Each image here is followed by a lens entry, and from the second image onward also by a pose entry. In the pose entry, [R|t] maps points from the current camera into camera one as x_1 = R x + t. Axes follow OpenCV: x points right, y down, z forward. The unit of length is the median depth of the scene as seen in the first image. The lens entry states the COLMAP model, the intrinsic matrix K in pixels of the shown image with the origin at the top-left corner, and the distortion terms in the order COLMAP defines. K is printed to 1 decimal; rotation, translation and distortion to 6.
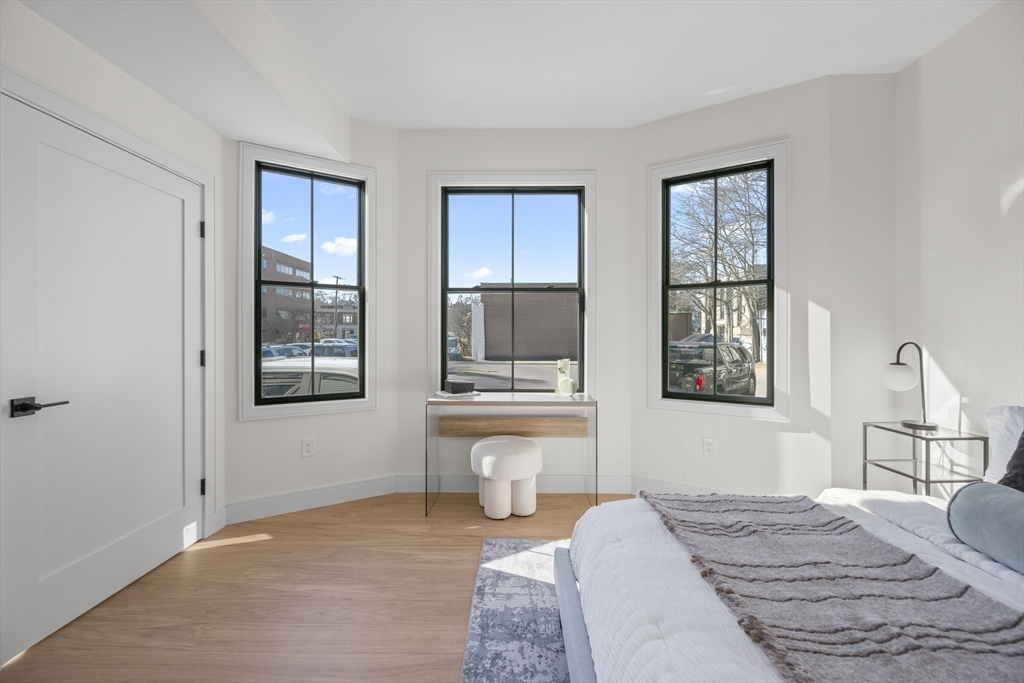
lens RADIAL K [[405.8, 0, 515.5], [0, 405.8, 338.4], [0, 0, 1]] dist [-0.000644, 0.000057]
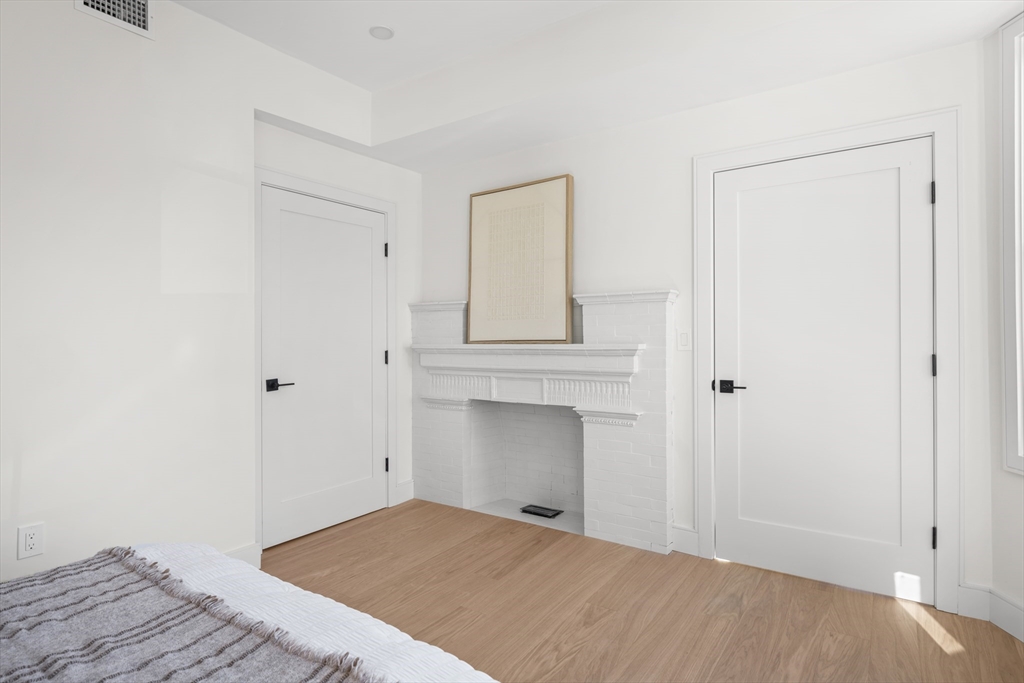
lens RADIAL K [[539.6, 0, 512.0], [0, 539.6, 341.5], [0, 0, 1]] dist [0.001043, 0.000241]
pose [[-0.575572, 0.000480, -0.817751, 0.511332], [-0.003218, 0.999991, 0.002852, 0.005186], [0.817745, 0.004273, -0.575565, 0.988558]]
